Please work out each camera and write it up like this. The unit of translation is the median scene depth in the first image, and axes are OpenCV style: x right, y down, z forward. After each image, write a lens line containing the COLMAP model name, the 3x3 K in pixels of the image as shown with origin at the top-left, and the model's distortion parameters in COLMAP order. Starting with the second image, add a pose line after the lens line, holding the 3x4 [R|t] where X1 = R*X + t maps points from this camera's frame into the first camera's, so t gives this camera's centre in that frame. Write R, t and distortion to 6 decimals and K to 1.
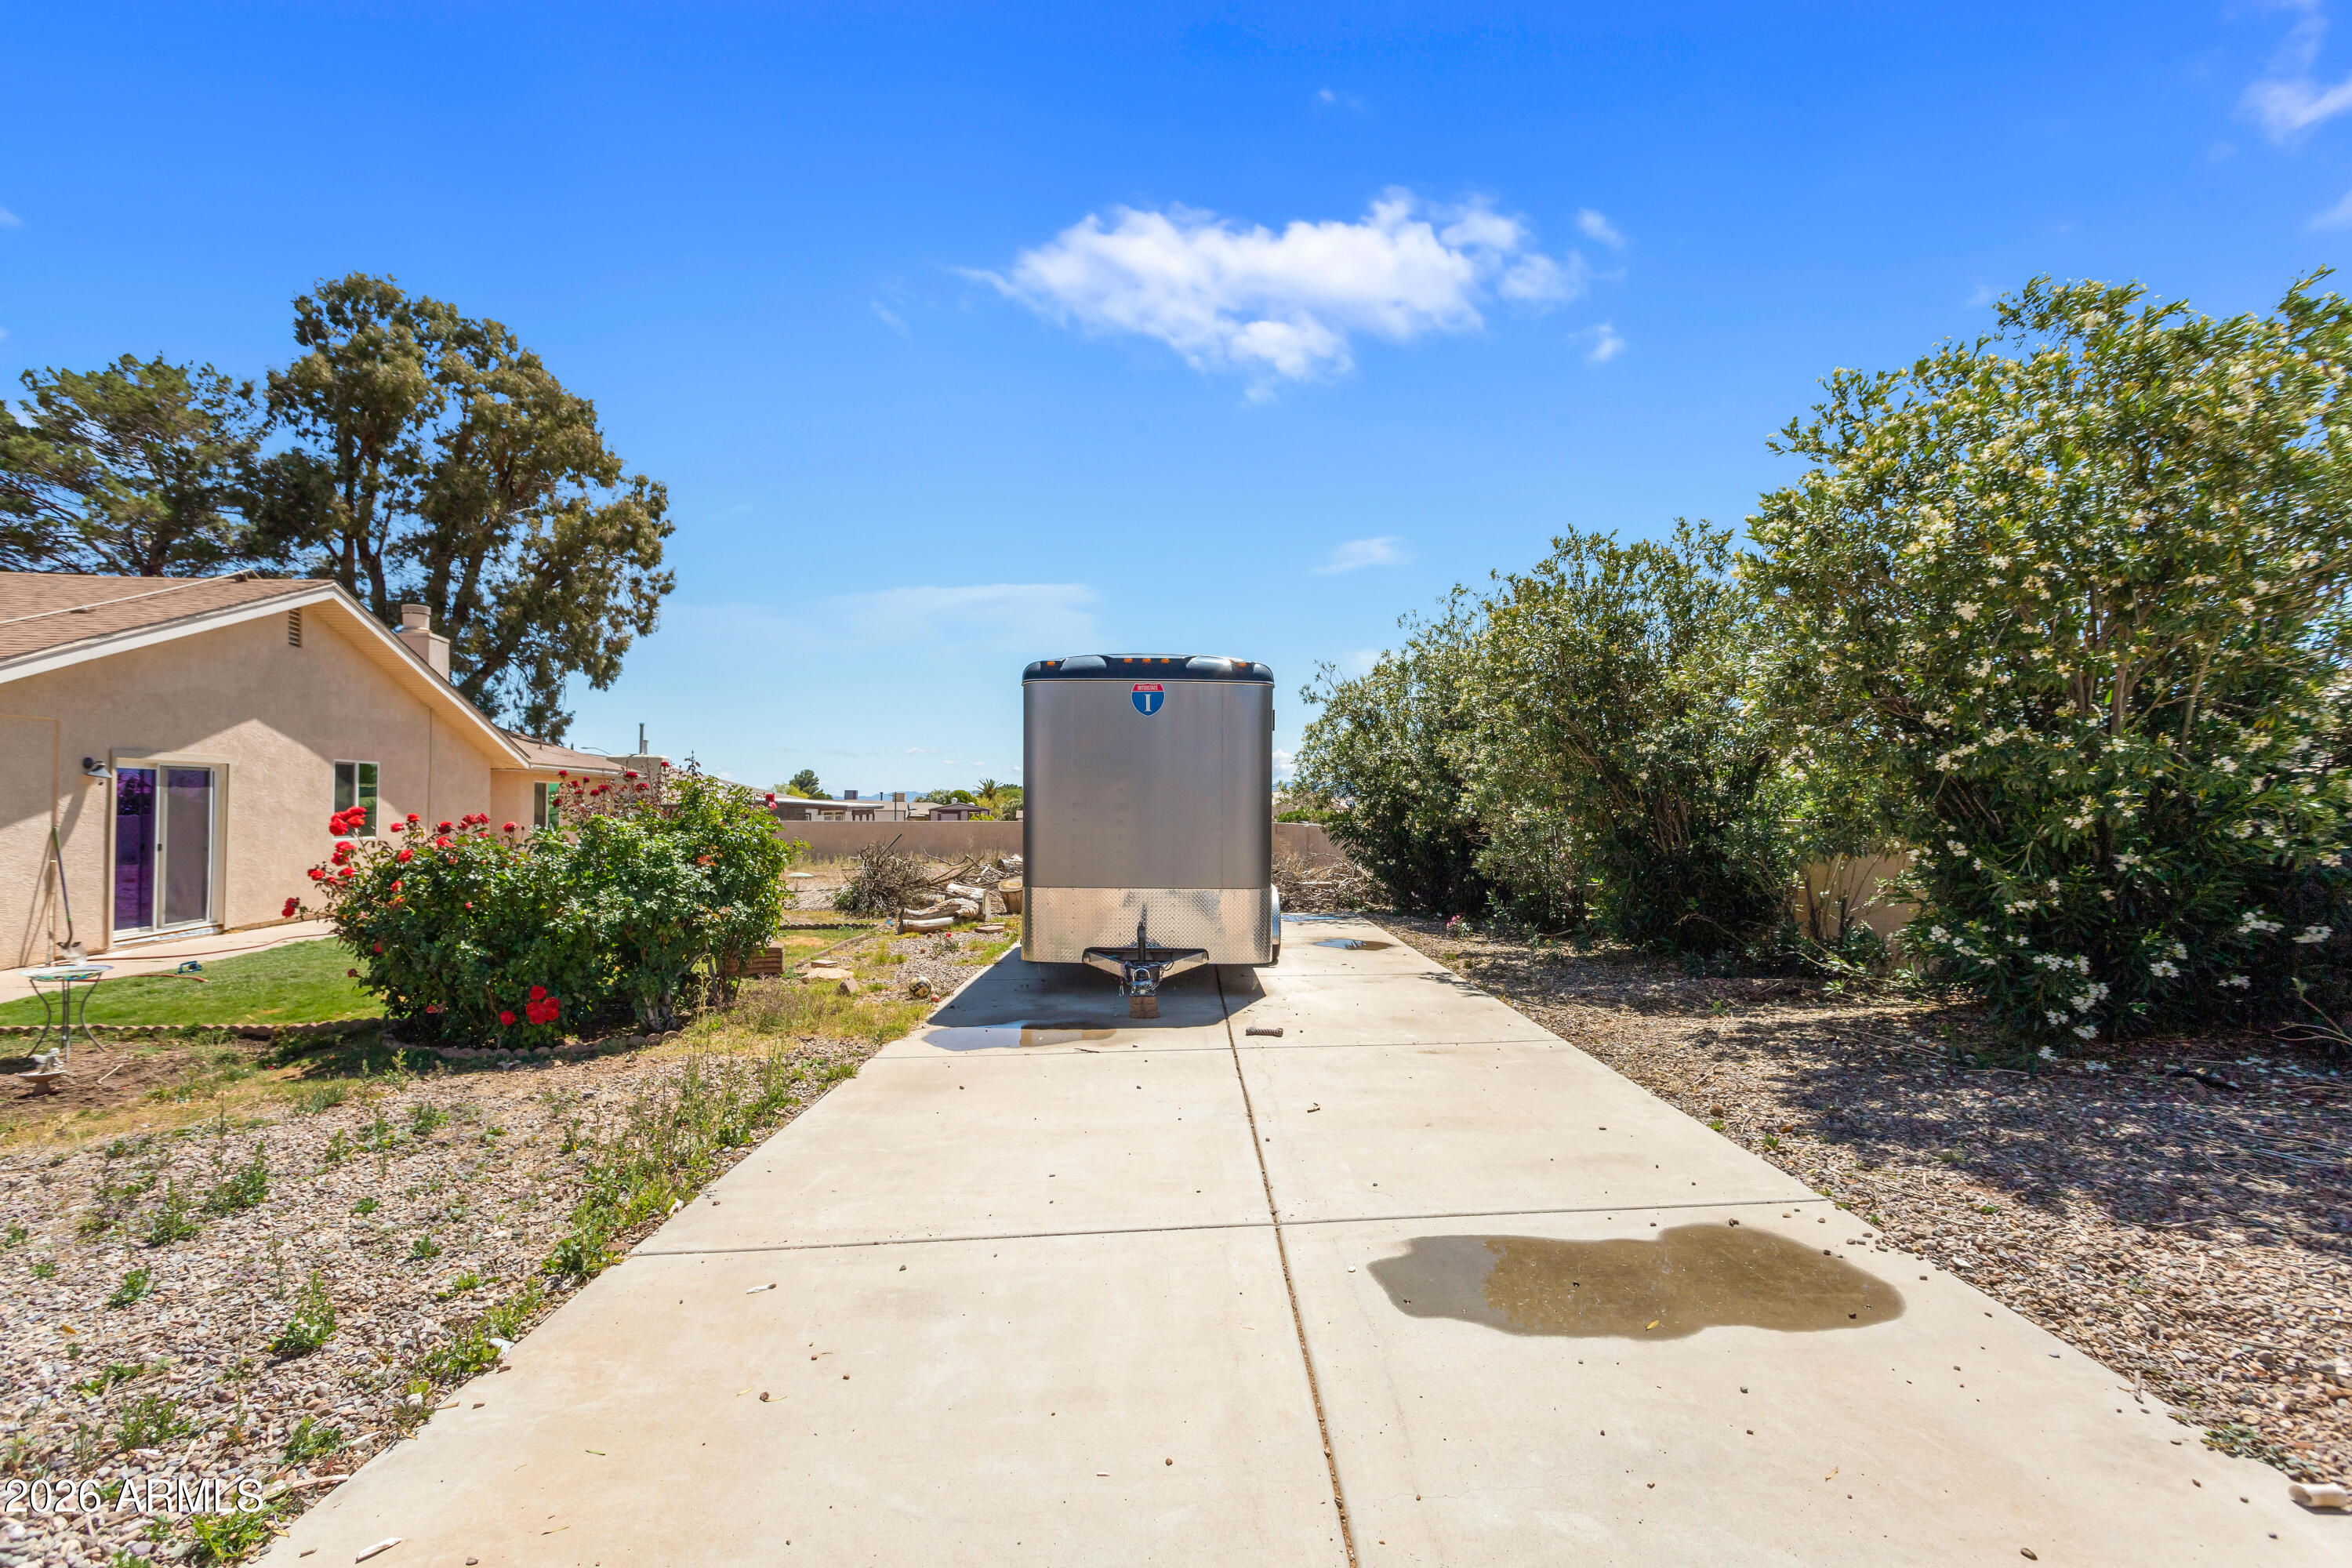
lens RADIAL K [[1135.1, 0, 1175.4], [0, 1135.1, 788.1], [0, 0, 1]] dist [0.009956, 0.000188]
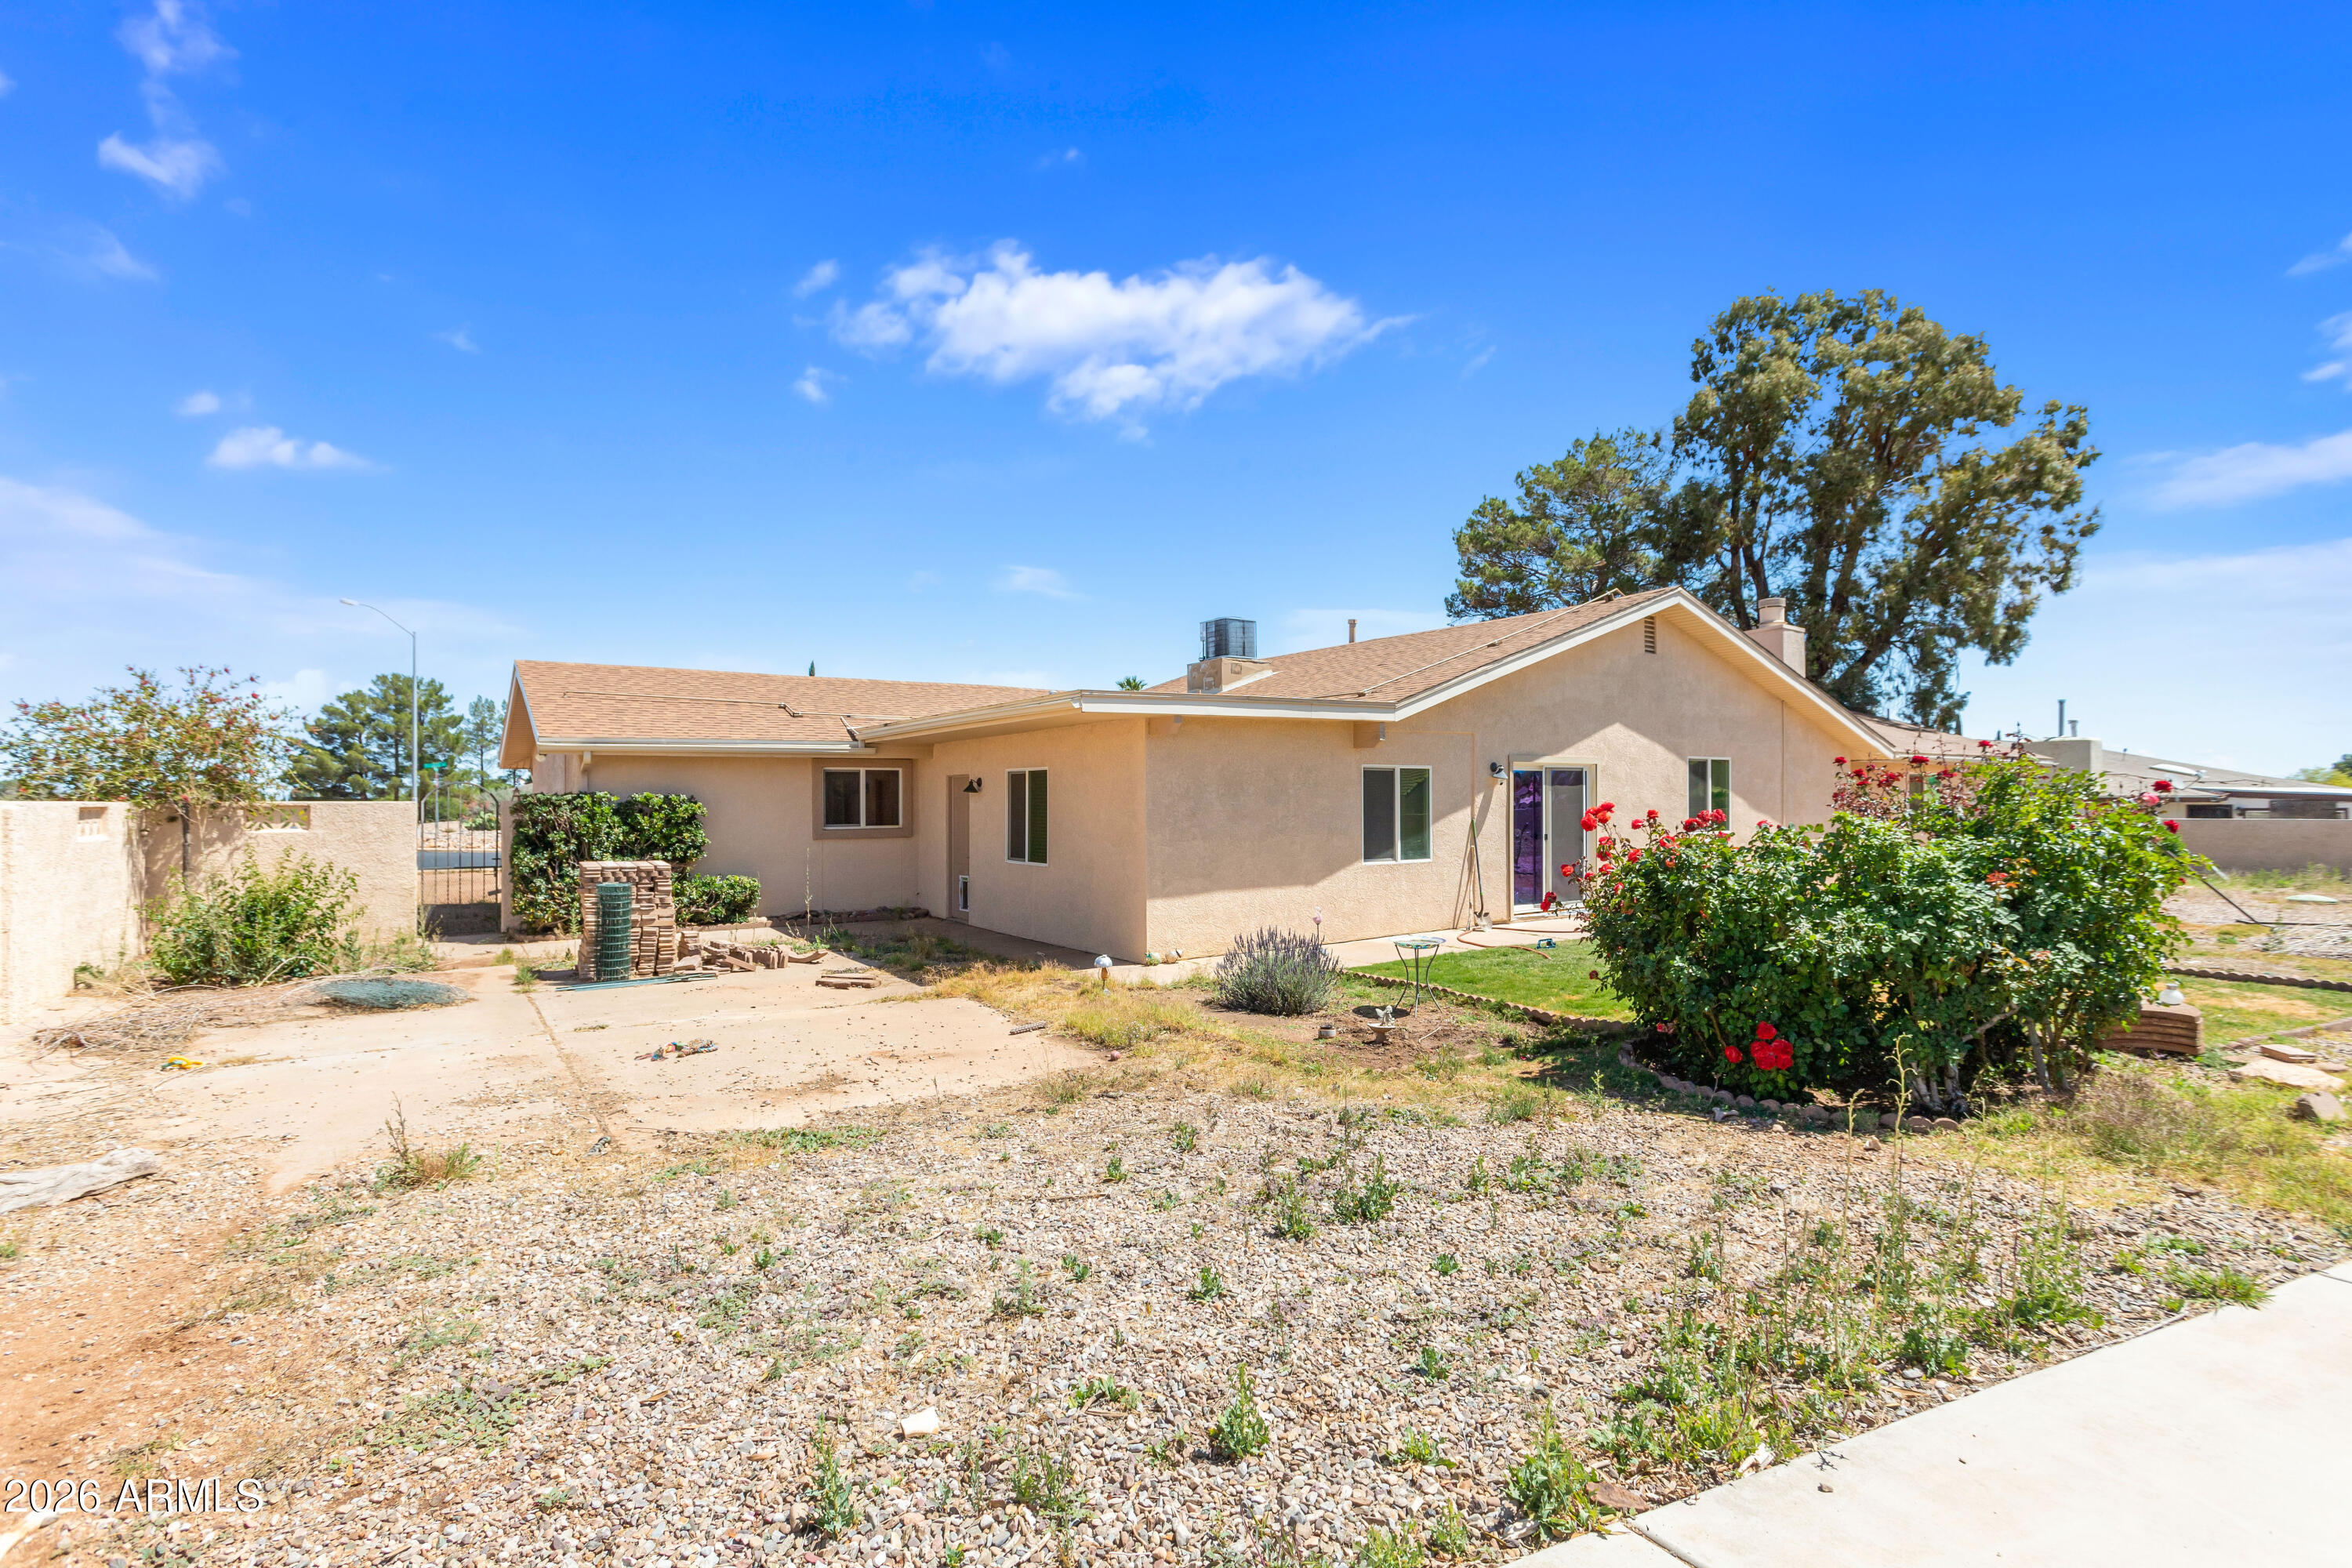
lens RADIAL K [[1135.1, 0, 1152.8], [0, 1135.1, 789.1], [0, 0, 1]] dist [0.009956, 0.000188]
pose [[0.429205, -0.014241, -0.903095, -0.005813], [0.019409, 0.999790, -0.006541, 0.002024], [0.902998, -0.014721, 0.429392, 0.123553]]
